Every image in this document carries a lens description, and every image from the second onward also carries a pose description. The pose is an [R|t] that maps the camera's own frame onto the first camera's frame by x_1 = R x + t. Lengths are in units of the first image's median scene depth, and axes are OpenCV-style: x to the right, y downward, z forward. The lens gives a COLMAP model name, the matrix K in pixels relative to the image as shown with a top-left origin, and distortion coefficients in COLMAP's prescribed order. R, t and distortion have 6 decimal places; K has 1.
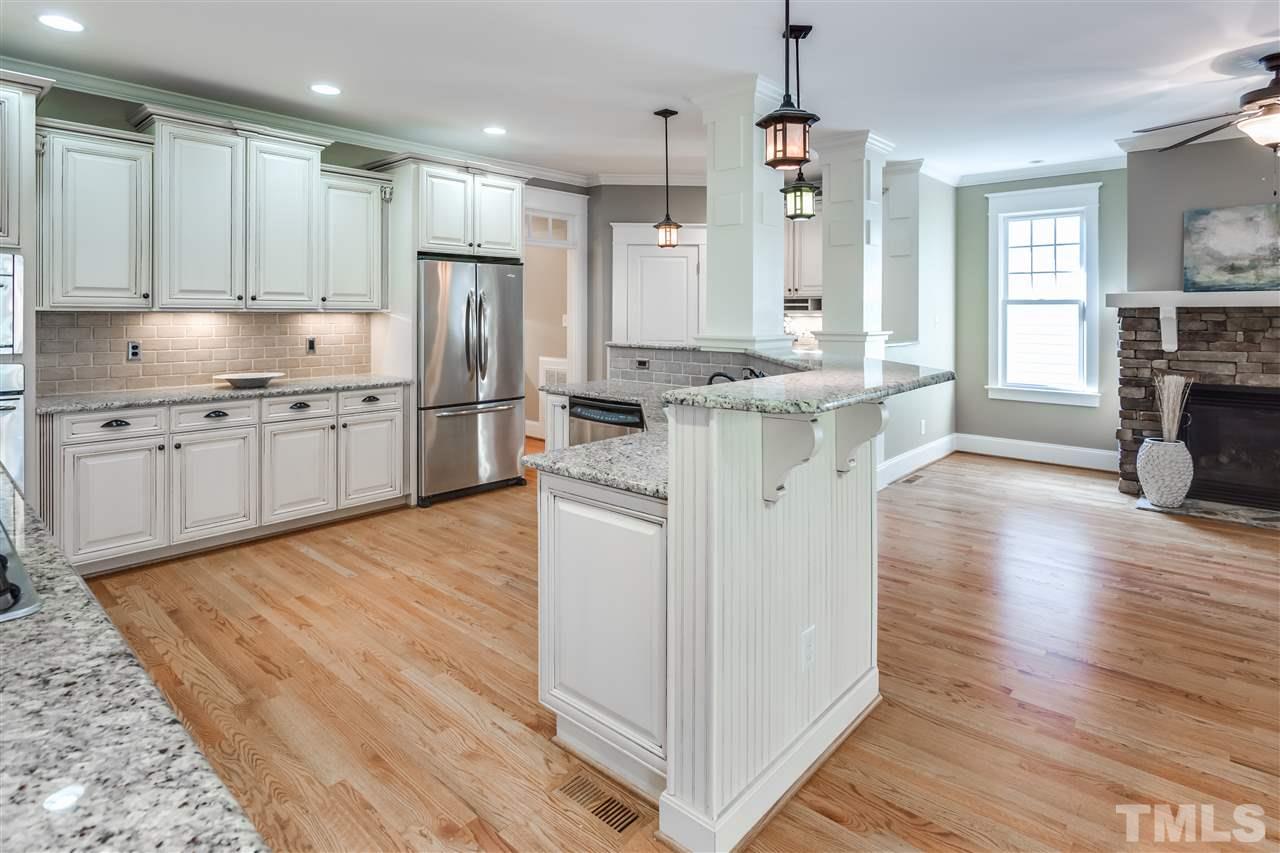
lens RADIAL K [[664.5, 0, 637.9], [0, 664.5, 317.3], [0, 0, 1]] dist [-0.007340, -0.000710]
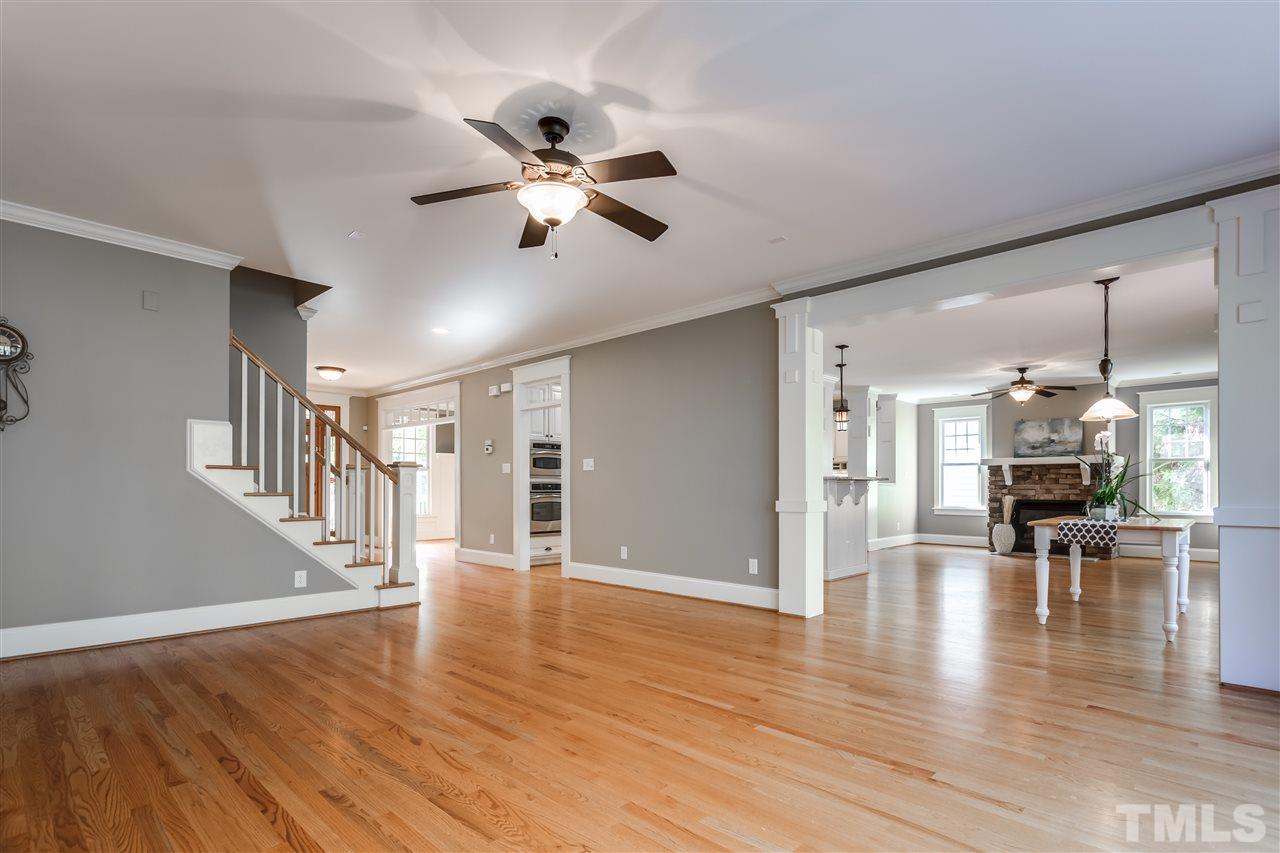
lens RADIAL K [[627.8, 0, 642.6], [0, 627.8, 483.3], [0, 0, 1]] dist [-0.000278, -0.000033]
pose [[0.999488, -0.000909, -0.031988, -0.363786], [0.000563, 0.999941, -0.010832, 0.071206], [0.031996, 0.010808, 0.999430, -1.188338]]
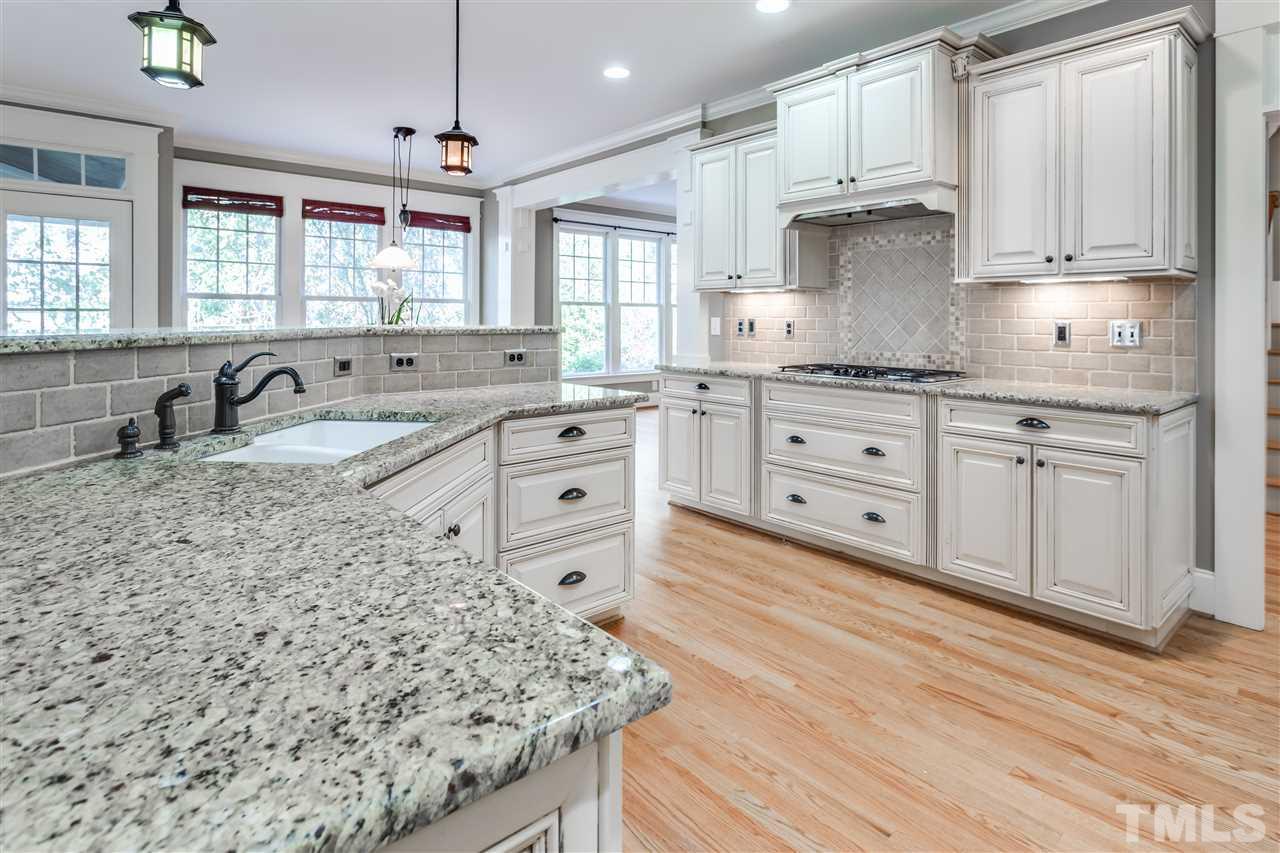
lens RADIAL K [[664.5, 0, 637.9], [0, 664.5, 317.3], [0, 0, 1]] dist [-0.007340, -0.000710]
pose [[-0.992357, -0.002074, 0.123379, -0.138495], [-0.001843, 0.999996, 0.001985, 0.027133], [-0.123382, 0.001742, -0.992358, 1.005695]]
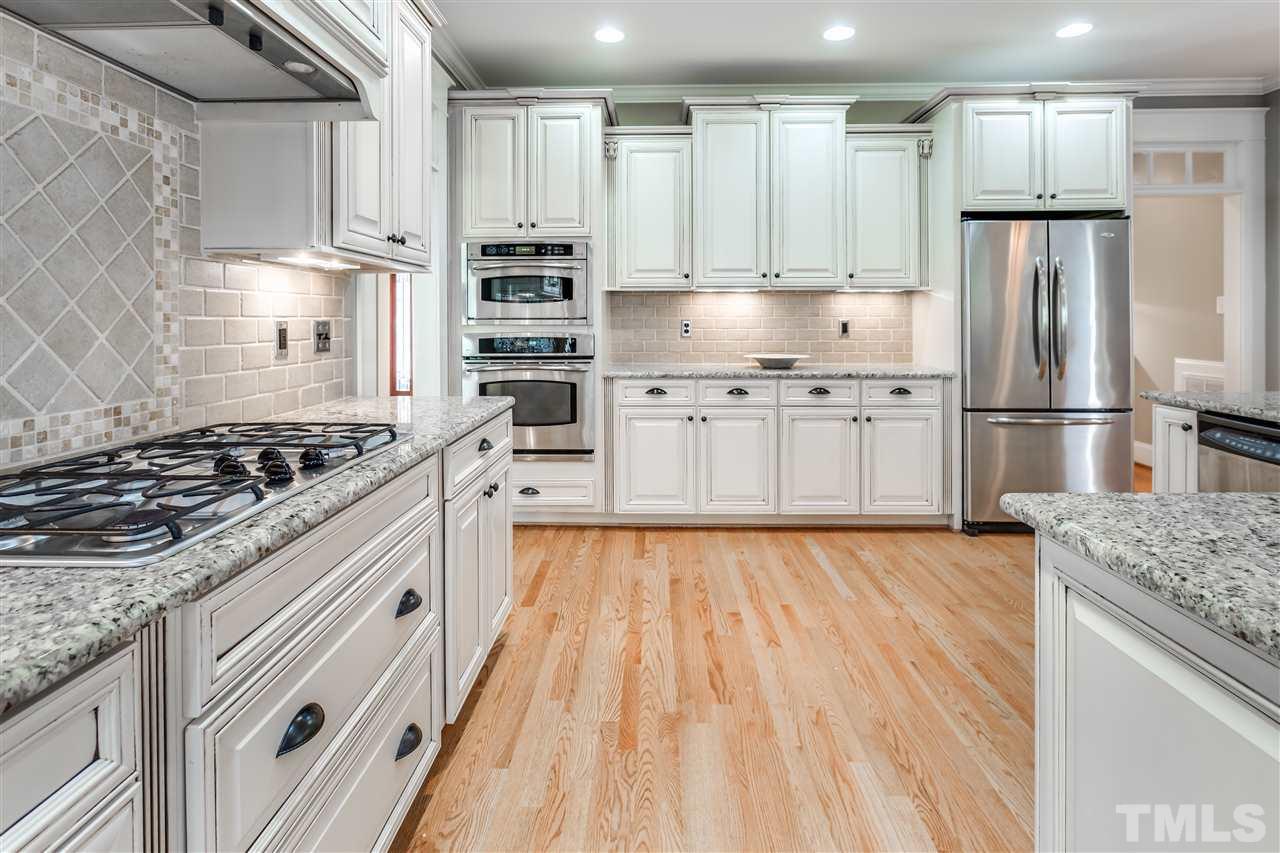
lens RADIAL K [[664.5, 0, 637.9], [0, 664.5, 317.3], [0, 0, 1]] dist [-0.007340, -0.000710]
pose [[0.652401, -0.002759, -0.757869, 0.017645], [0.000405, 0.999994, -0.003292, 0.030747], [0.757874, 0.001841, 0.652398, 0.191053]]
